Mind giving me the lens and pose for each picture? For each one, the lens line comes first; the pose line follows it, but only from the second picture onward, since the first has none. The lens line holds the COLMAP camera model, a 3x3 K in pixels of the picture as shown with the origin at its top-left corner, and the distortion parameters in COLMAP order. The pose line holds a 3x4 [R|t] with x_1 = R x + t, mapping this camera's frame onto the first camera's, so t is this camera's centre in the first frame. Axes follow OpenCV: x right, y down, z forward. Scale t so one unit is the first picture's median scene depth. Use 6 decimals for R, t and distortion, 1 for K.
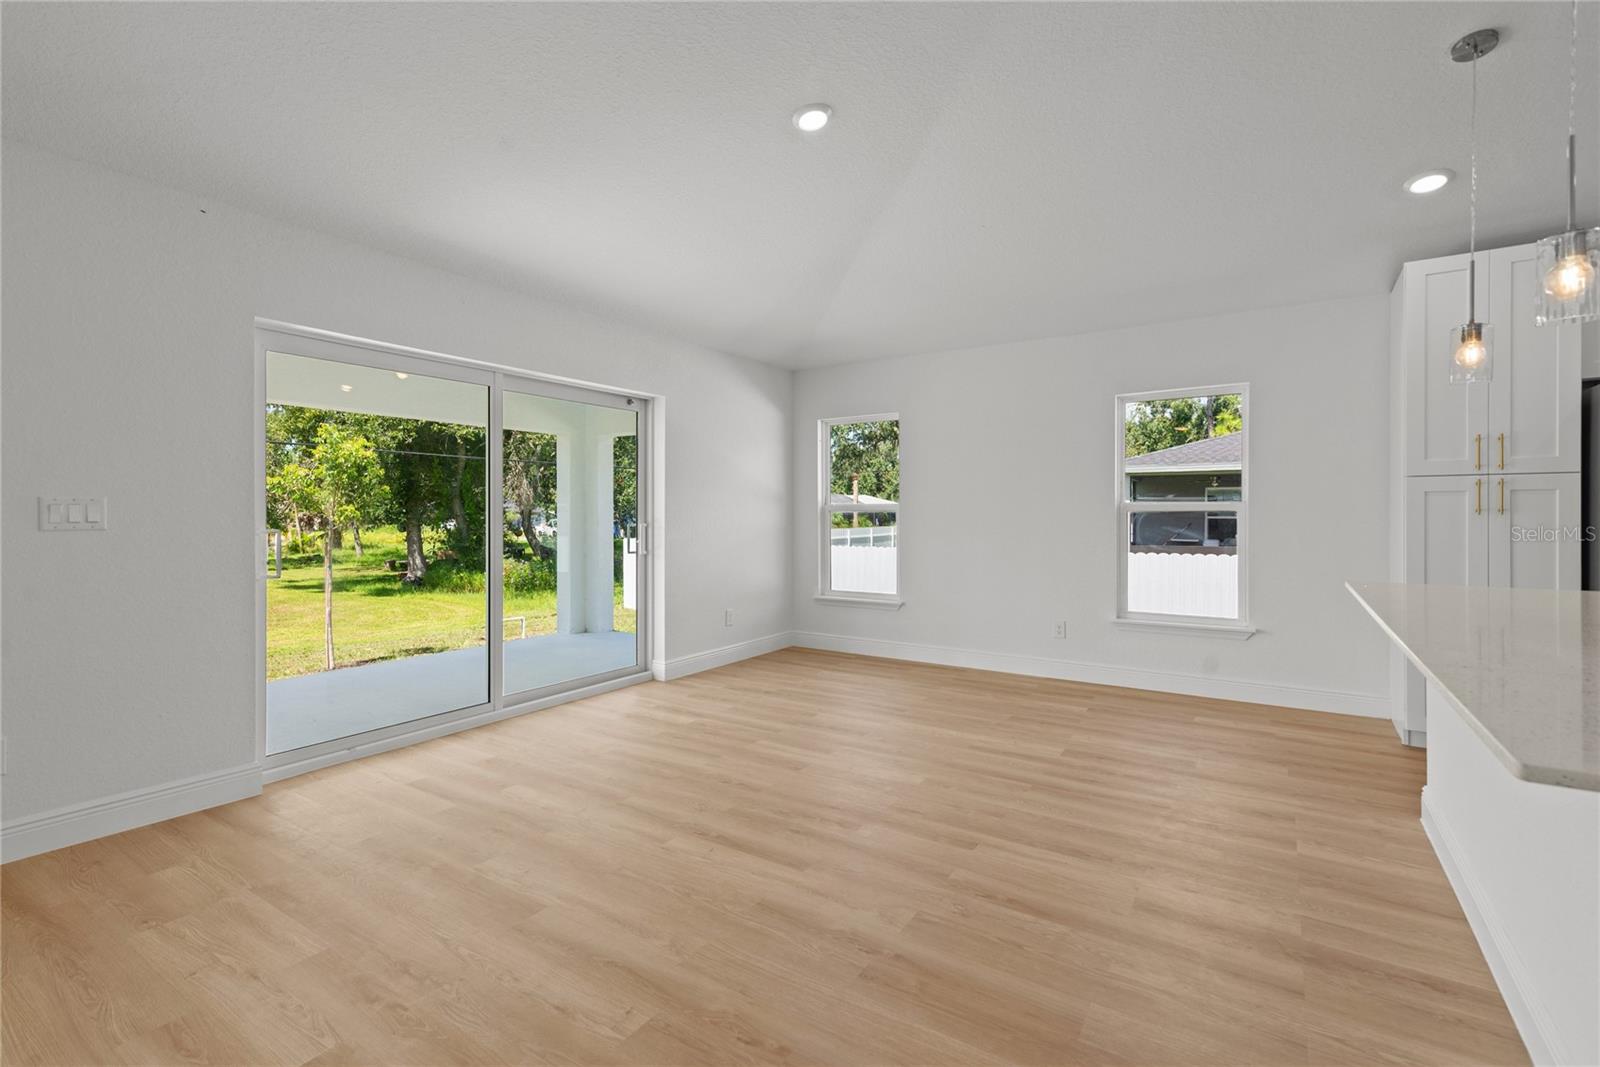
lens RADIAL K [[719.5, 0, 804.3], [0, 719.5, 517.2], [0, 0, 1]] dist [0.007763, -0.001076]
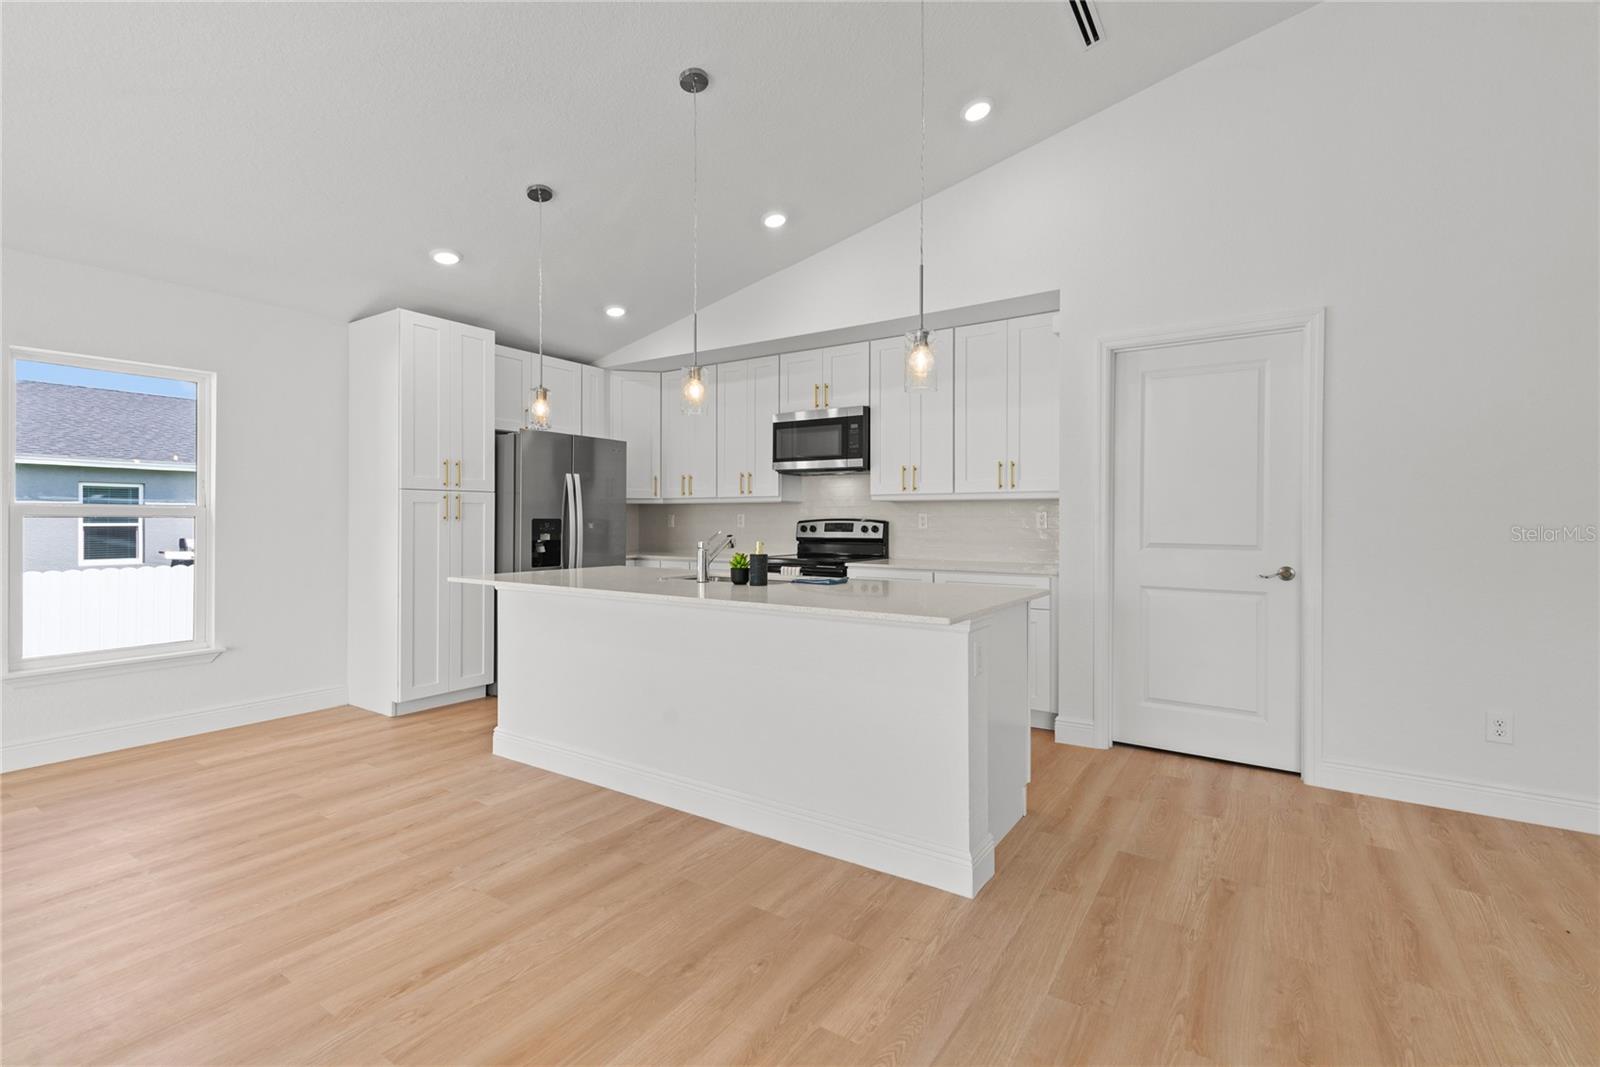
lens RADIAL K [[719.5, 0, 804.3], [0, 719.5, 517.2], [0, 0, 1]] dist [0.007763, -0.001076]
pose [[0.005050, 0.004343, 0.999978, -0.360397], [0.003842, 0.999983, -0.004363, -0.001771], [-0.999980, 0.003864, 0.005033, 0.344198]]
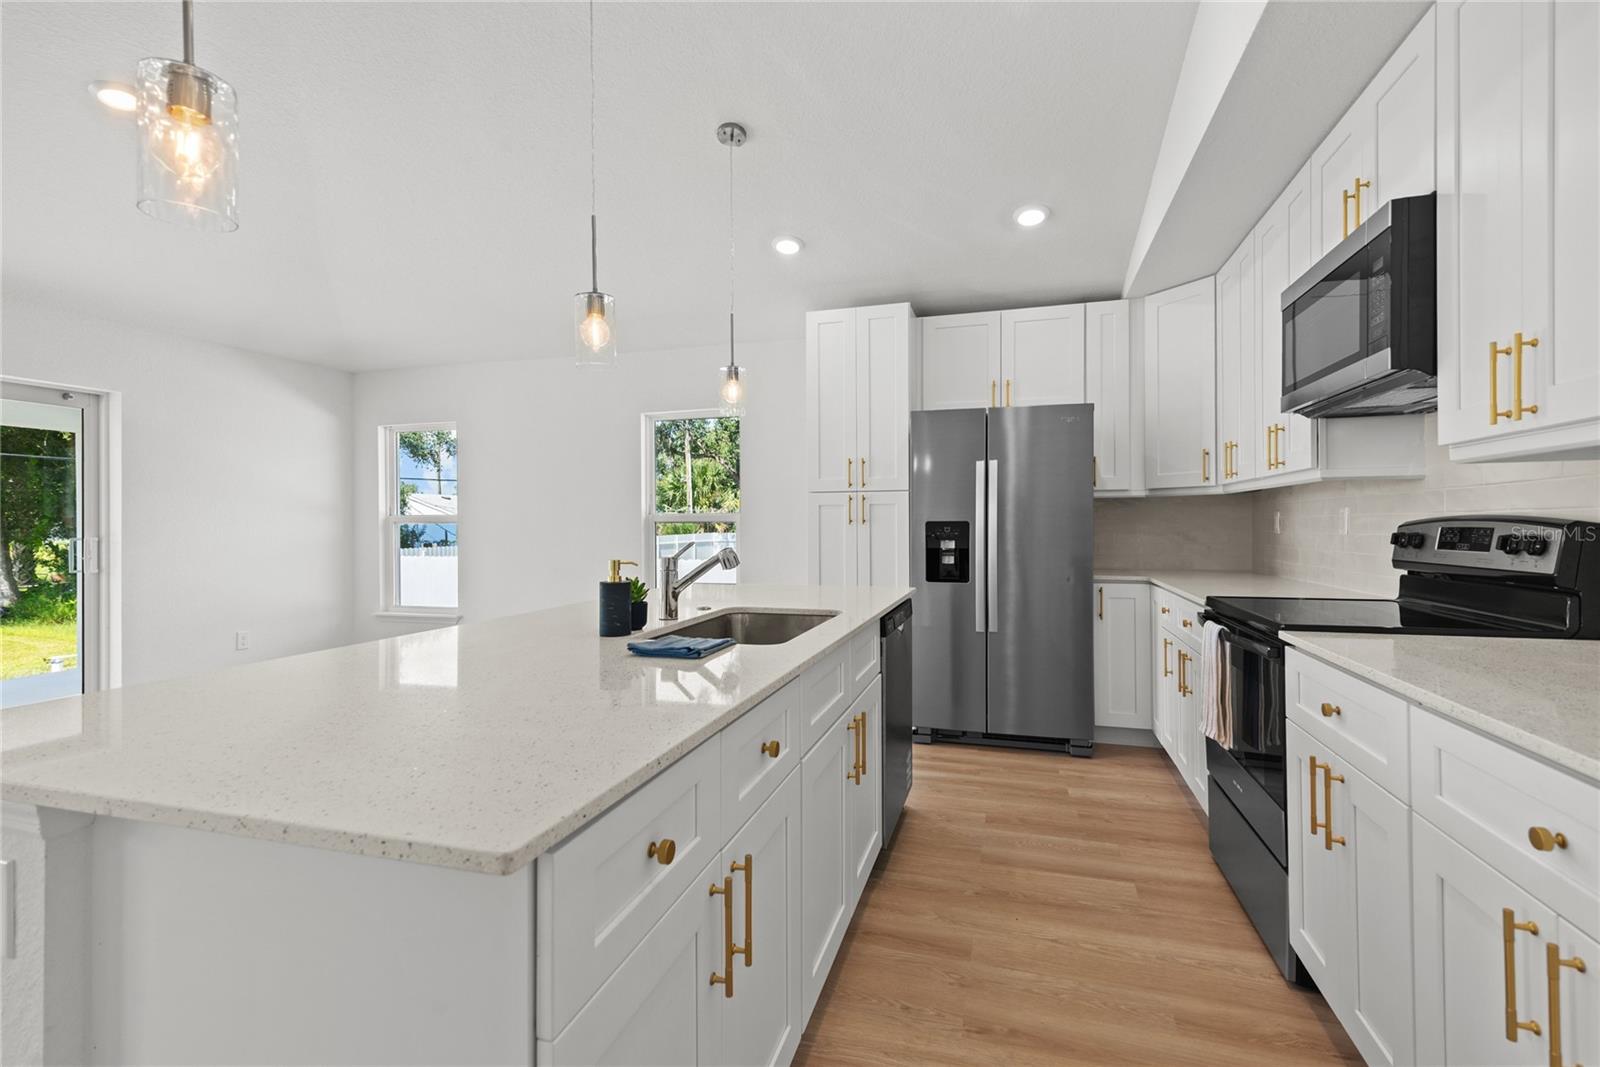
lens RADIAL K [[719.5, 0, 804.3], [0, 719.5, 517.2], [0, 0, 1]] dist [0.007763, -0.001076]
pose [[0.956899, 0.001107, 0.290418, 0.504546], [0.003801, 0.999859, -0.016335, 0.003577], [-0.290395, 0.016735, 0.956761, -0.126110]]
